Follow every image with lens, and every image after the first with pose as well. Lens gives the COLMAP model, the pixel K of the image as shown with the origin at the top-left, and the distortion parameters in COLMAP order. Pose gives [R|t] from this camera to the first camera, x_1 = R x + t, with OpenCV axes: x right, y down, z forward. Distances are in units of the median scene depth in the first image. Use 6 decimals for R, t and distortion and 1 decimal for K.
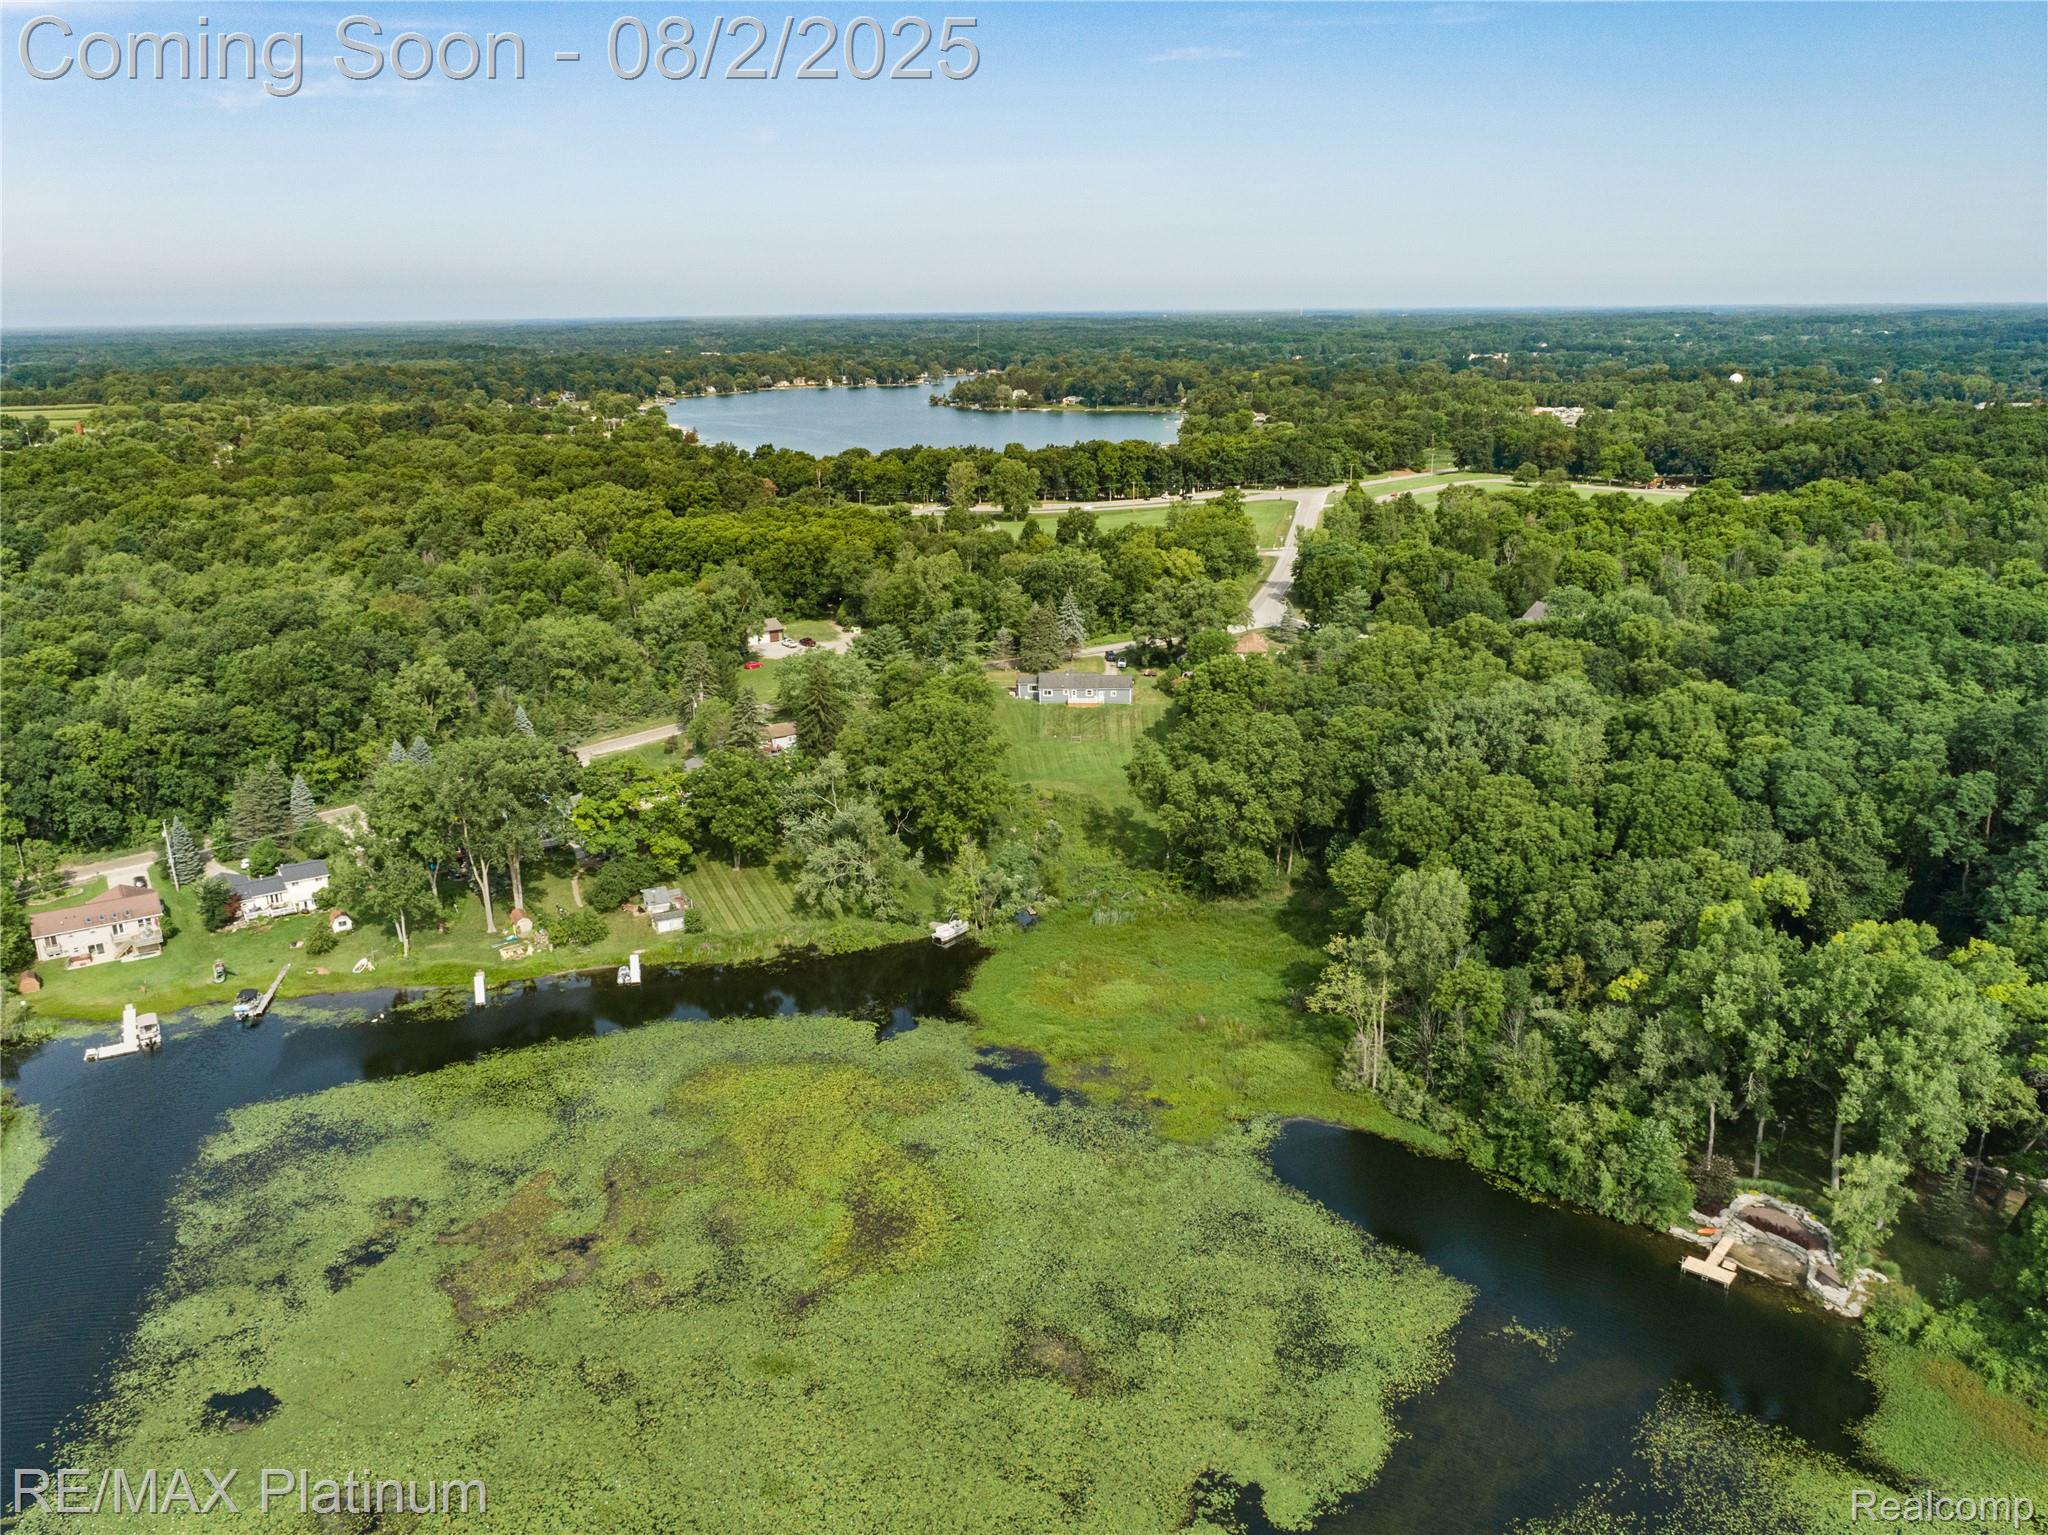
lens RADIAL K [[1579.8, 0, 1024.0], [0, 1579.8, 767.5], [0, 0, 1]] dist [-0.015045, 0.000925]
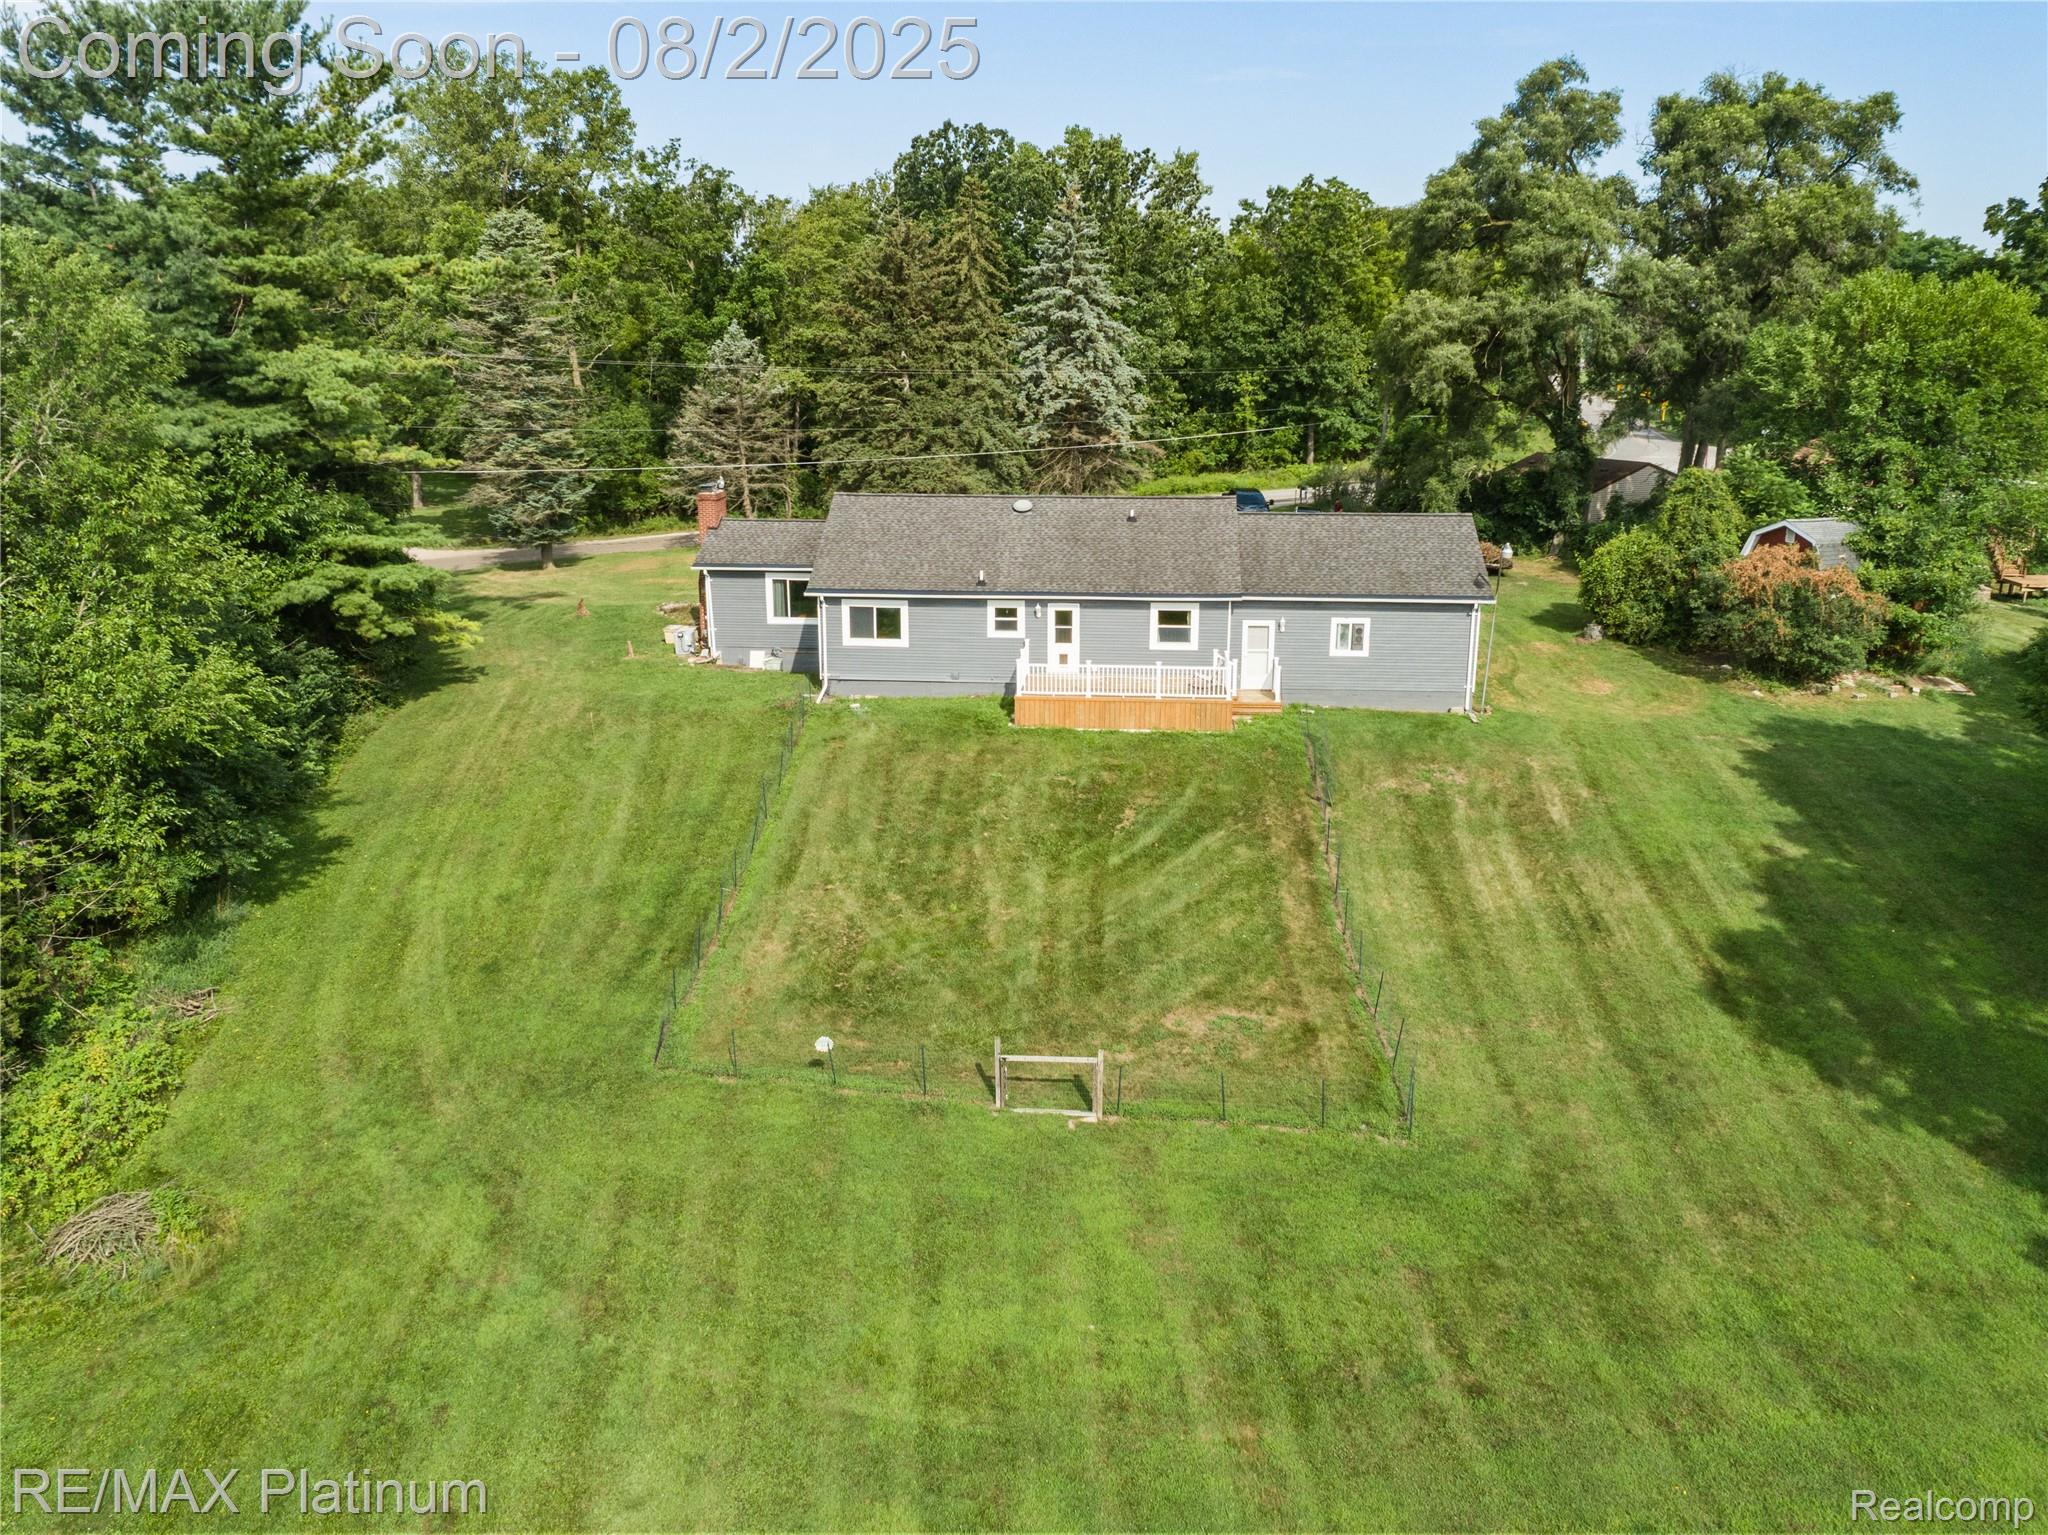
lens RADIAL K [[1548.1, 0, 1028.9], [0, 1548.1, 791.7], [0, 0, 1]] dist [-0.016638, 0.007018]
pose [[0.999614, 0.020034, -0.019227, 0.008300], [-0.019945, 0.999789, 0.004851, -0.008846], [0.019320, -0.004466, 0.999803, 0.226873]]
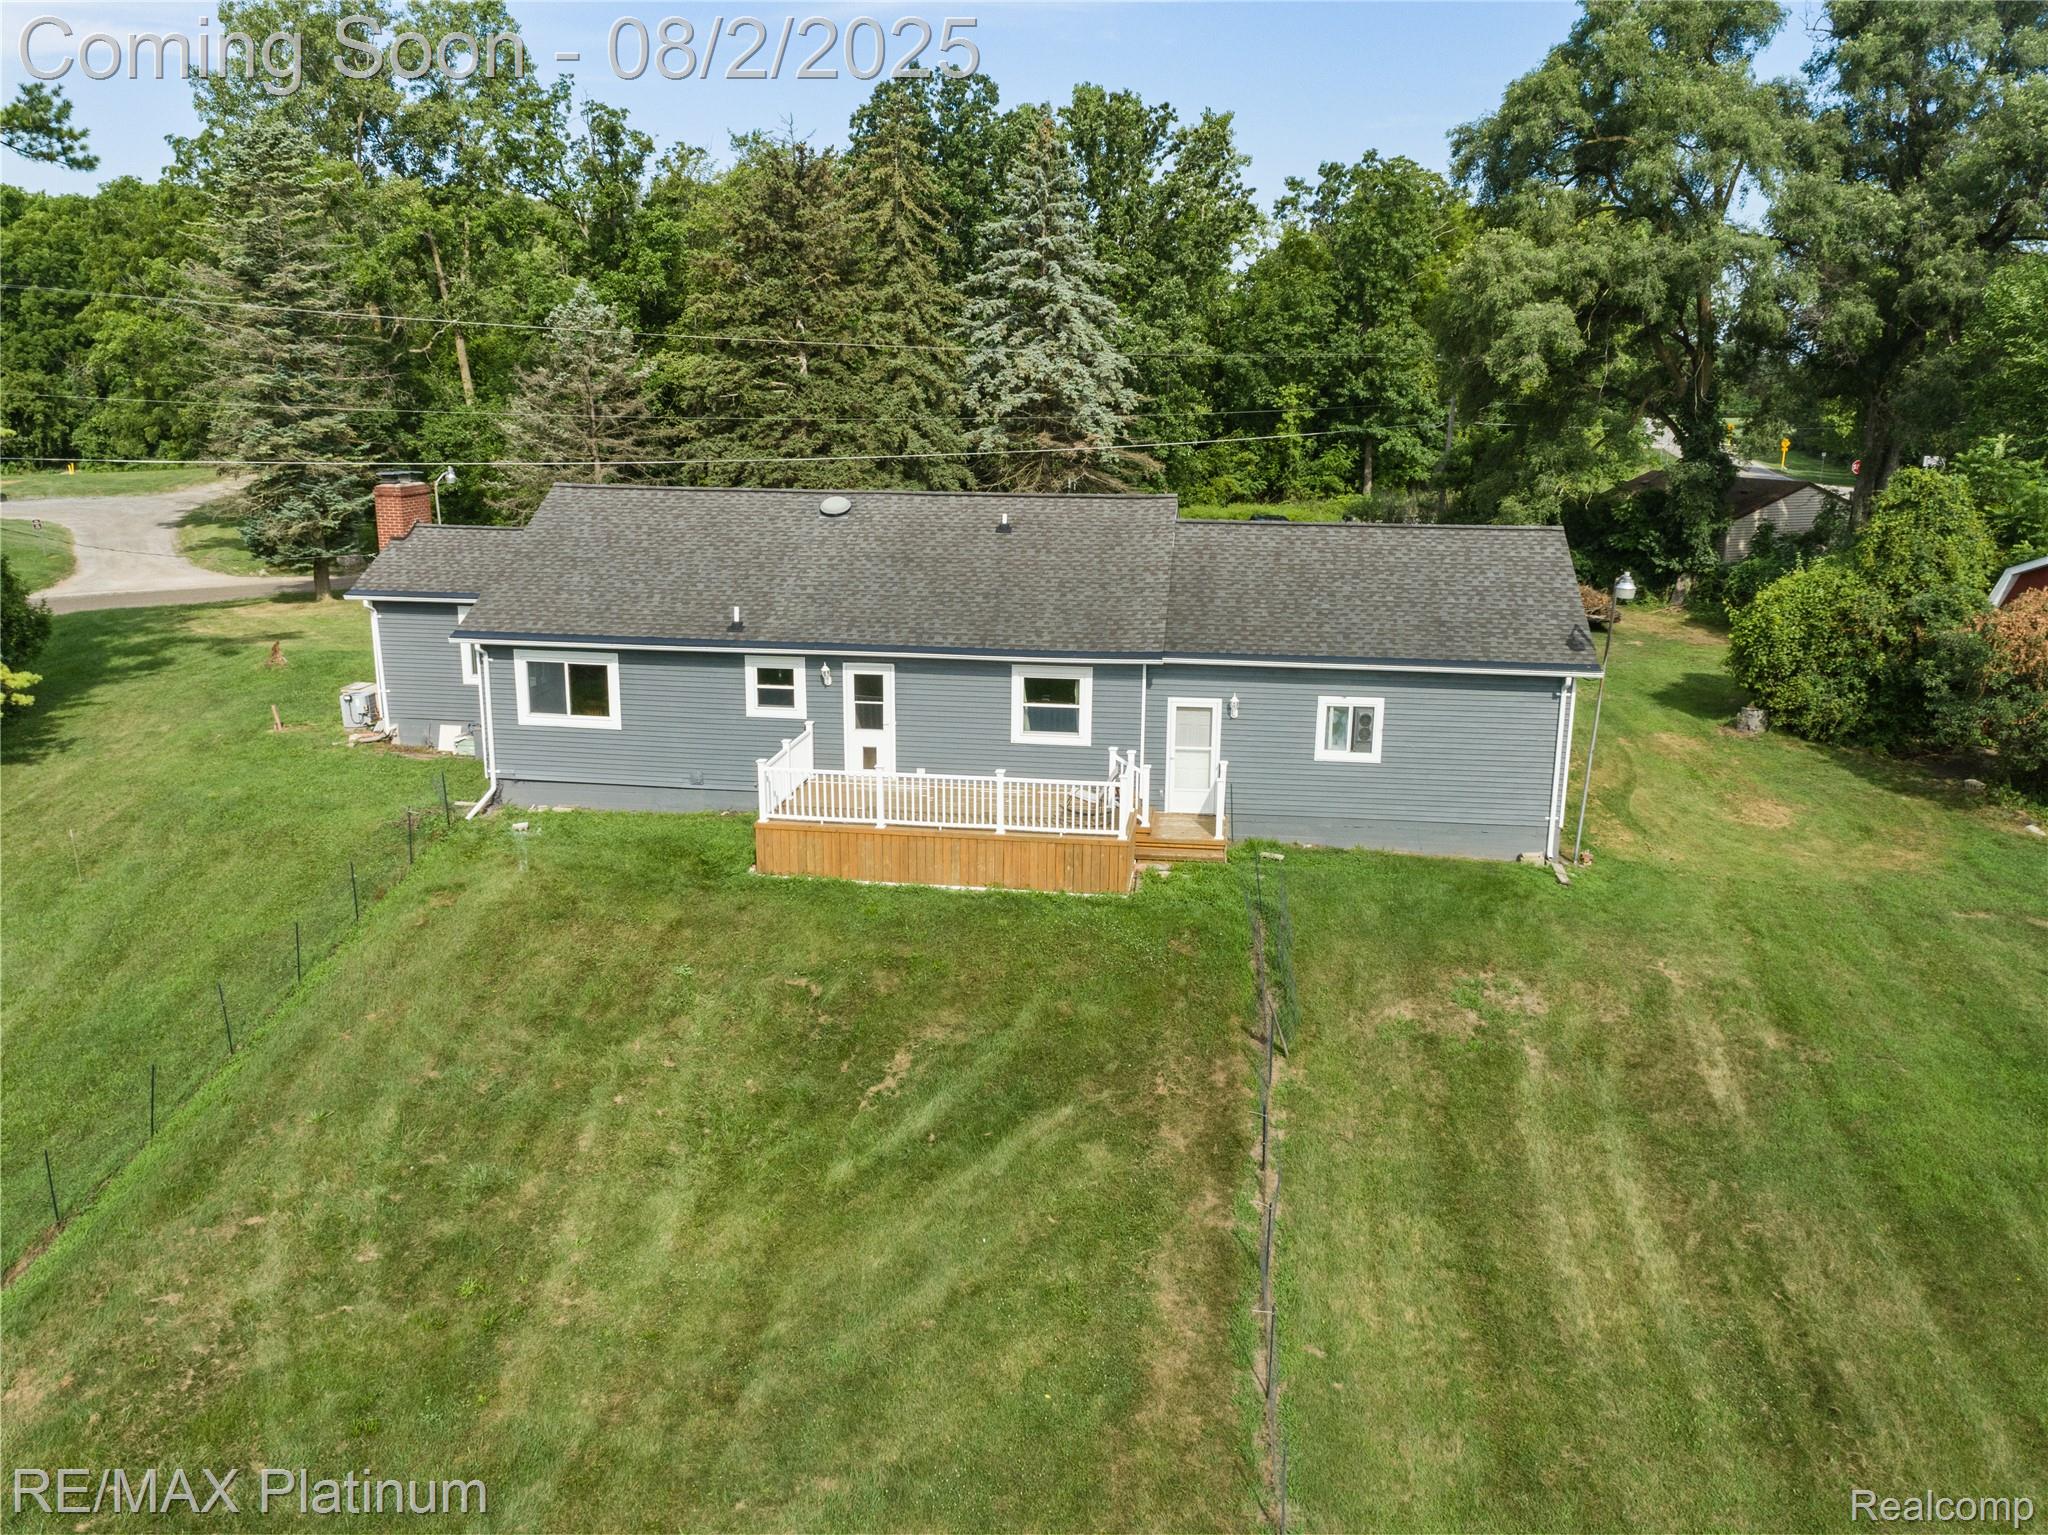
lens RADIAL K [[1548.1, 0, 1028.9], [0, 1548.1, 791.7], [0, 0, 1]] dist [-0.016638, 0.007018]
pose [[0.996487, 0.042881, -0.071941, 0.012132], [-0.044751, 0.998696, -0.024584, -0.010822], [0.070793, 0.027718, 0.997106, 0.241412]]
